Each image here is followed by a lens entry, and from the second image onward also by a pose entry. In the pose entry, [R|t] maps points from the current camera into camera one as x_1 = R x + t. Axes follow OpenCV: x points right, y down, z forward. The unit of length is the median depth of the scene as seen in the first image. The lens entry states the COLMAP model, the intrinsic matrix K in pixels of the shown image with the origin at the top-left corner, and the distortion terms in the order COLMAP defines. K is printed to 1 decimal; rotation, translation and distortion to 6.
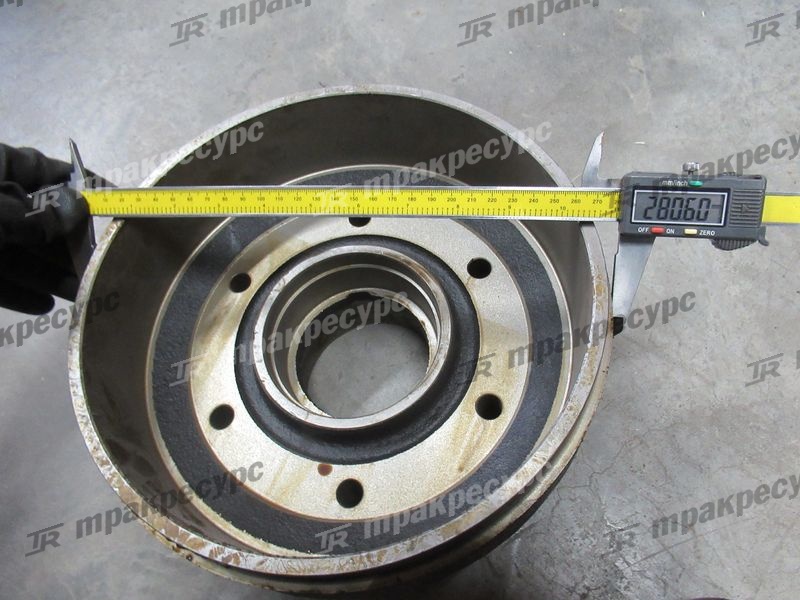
lens RADIAL K [[601.9, 0, 385.0], [0, 601.9, 292.3], [0, 0, 1]] dist [0.007664, -0.012067]
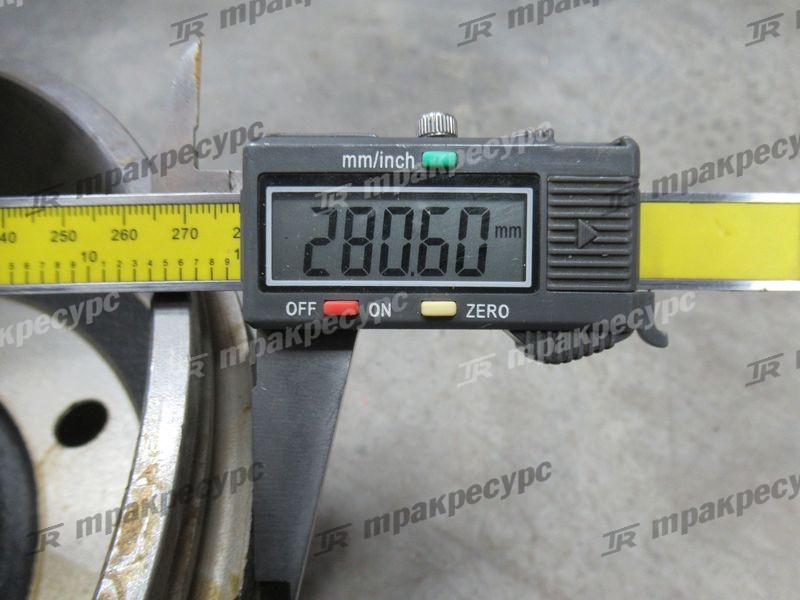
lens RADIAL K [[594.7, 0, 411.7], [0, 594.7, 302.7], [0, 0, 1]] dist [-0.001899, 0.049537]
pose [[0.983538, -0.018055, 0.179795, 0.429423], [0.051089, 0.982184, -0.180843, -0.046946], [-0.173327, 0.187052, 0.966938, 0.686286]]
